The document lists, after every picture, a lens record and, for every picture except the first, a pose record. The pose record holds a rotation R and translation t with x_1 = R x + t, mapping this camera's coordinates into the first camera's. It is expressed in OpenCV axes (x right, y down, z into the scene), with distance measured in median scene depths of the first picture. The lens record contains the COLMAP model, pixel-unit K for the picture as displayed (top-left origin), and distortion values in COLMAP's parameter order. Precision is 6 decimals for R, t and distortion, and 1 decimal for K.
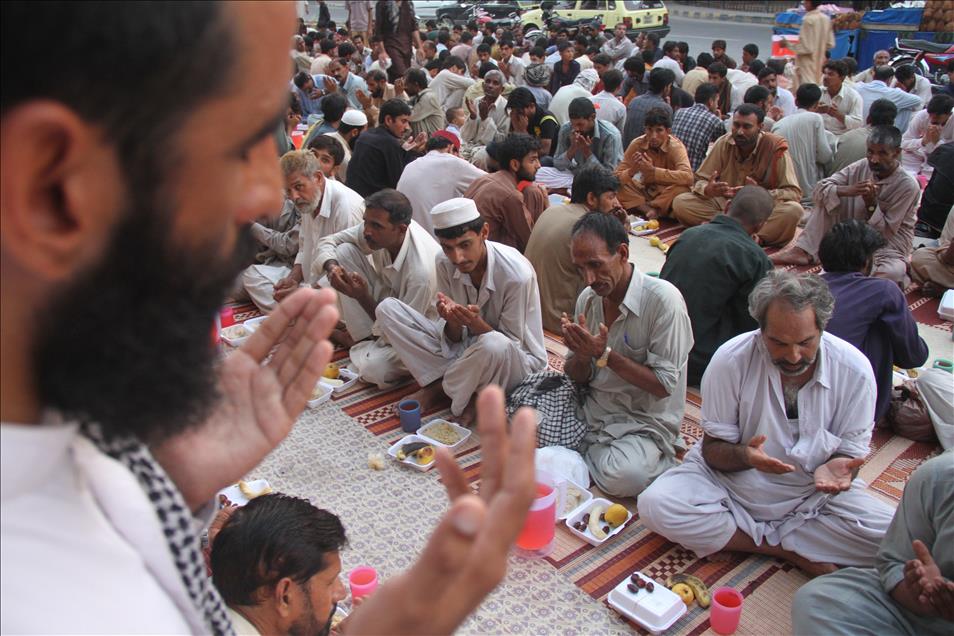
lens RADIAL K [[793.6, 0, 476.4], [0, 793.6, 298.5], [0, 0, 1]] dist [-0.160647, 0.230532]
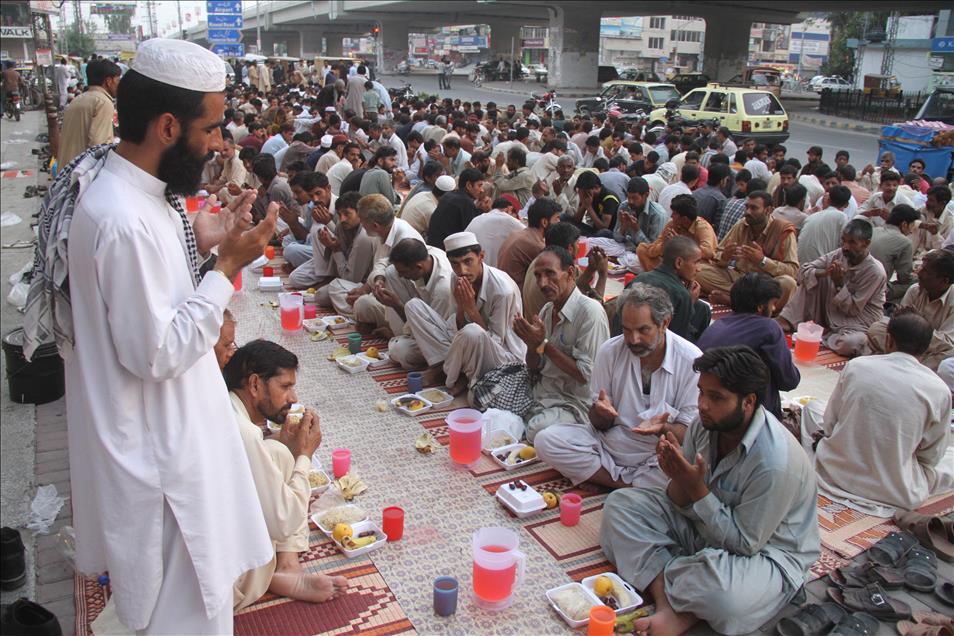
lens RADIAL K [[793.6, 0, 476.4], [0, 793.6, 298.5], [0, 0, 1]] dist [-0.160647, 0.230532]
pose [[0.978350, 0.111253, -0.174513, 0.258794], [-0.128910, 0.987256, -0.093314, 0.123130], [0.161908, 0.113790, 0.980223, -0.375875]]
